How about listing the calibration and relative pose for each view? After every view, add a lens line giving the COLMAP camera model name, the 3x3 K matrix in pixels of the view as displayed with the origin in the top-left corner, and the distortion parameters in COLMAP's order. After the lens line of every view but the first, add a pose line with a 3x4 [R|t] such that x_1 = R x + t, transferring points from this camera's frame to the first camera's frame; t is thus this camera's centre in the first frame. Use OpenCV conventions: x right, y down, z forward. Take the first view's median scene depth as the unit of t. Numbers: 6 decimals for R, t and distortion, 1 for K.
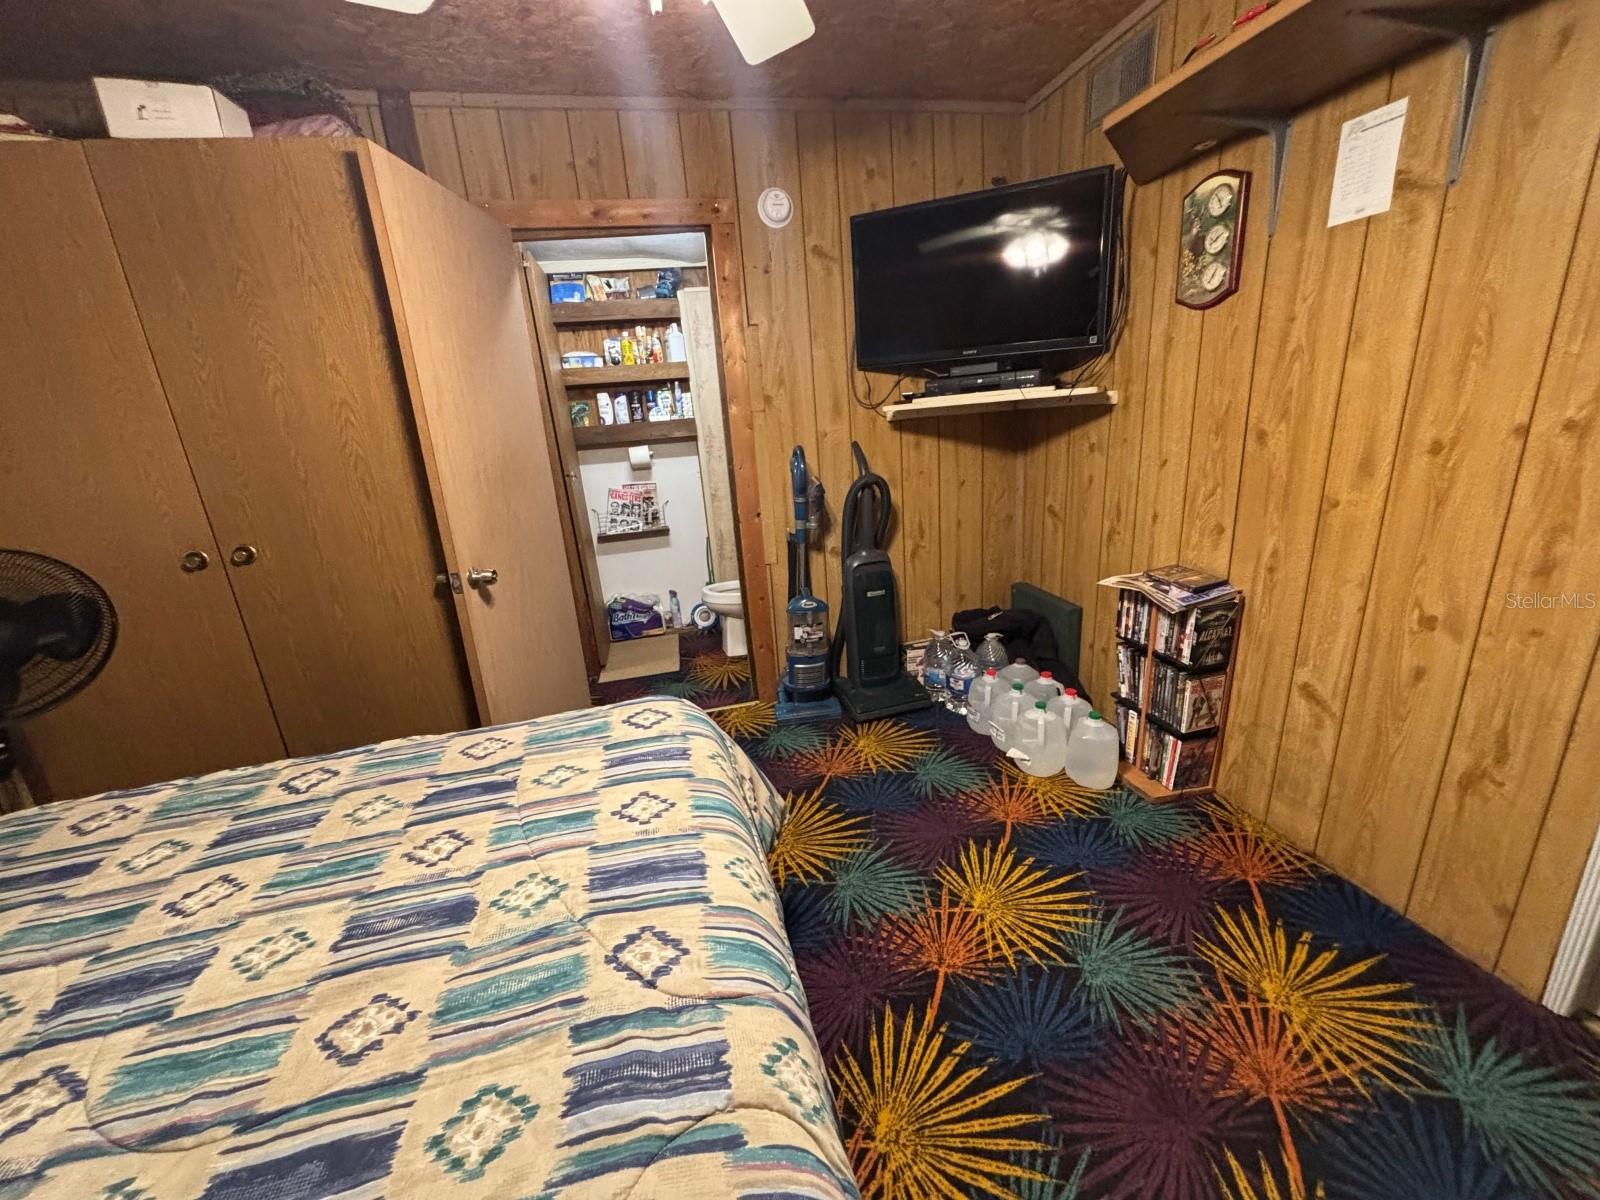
lens RADIAL K [[647.7, 0, 797.3], [0, 647.7, 598.0], [0, 0, 1]] dist [-0.001440, 0.003779]
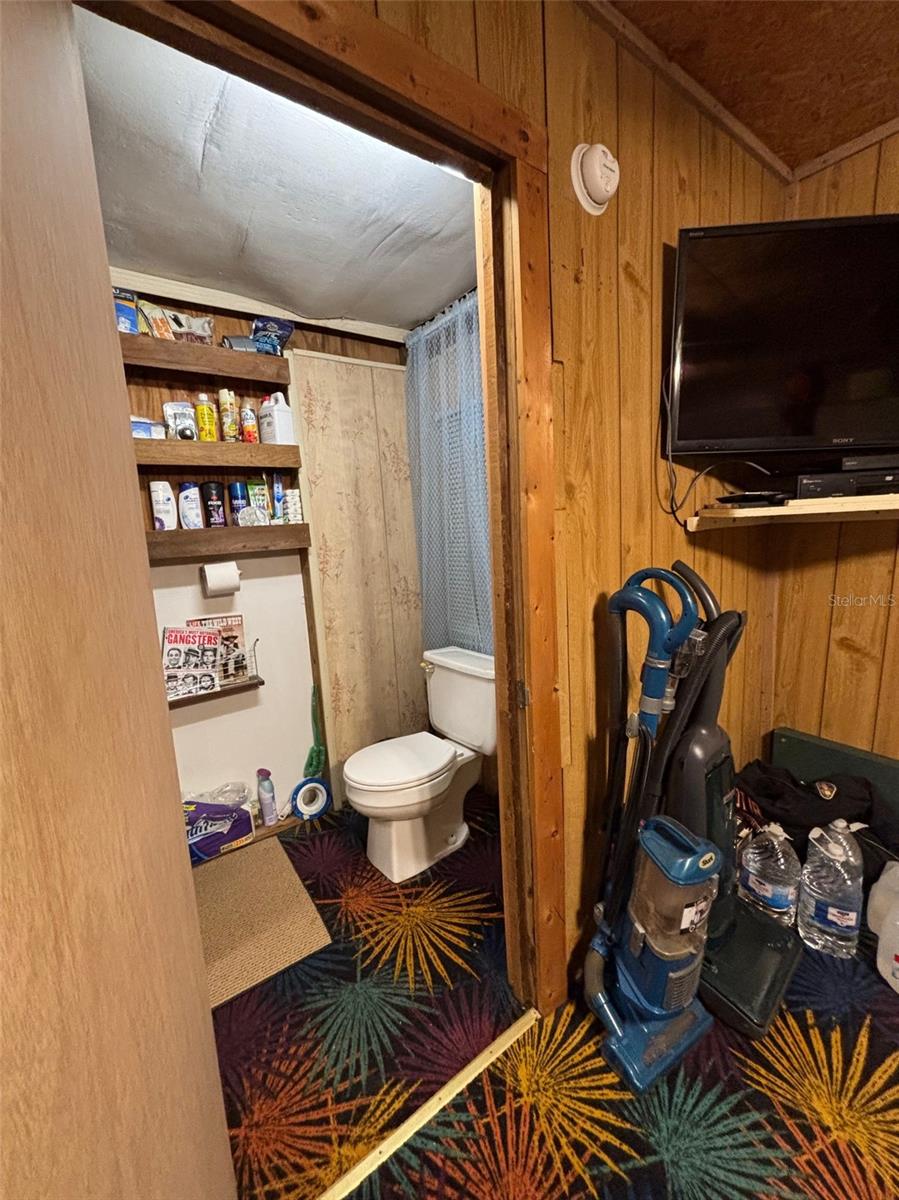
lens RADIAL K [[485.8, 0, 446.6], [0, 485.8, 593.2], [0, 0, 1]] dist [-0.001440, 0.003779]
pose [[0.919011, -0.025430, 0.393410, -0.230563], [0.085140, 0.987171, -0.135076, -0.118699], [-0.384928, 0.157631, 0.909386, 0.471336]]
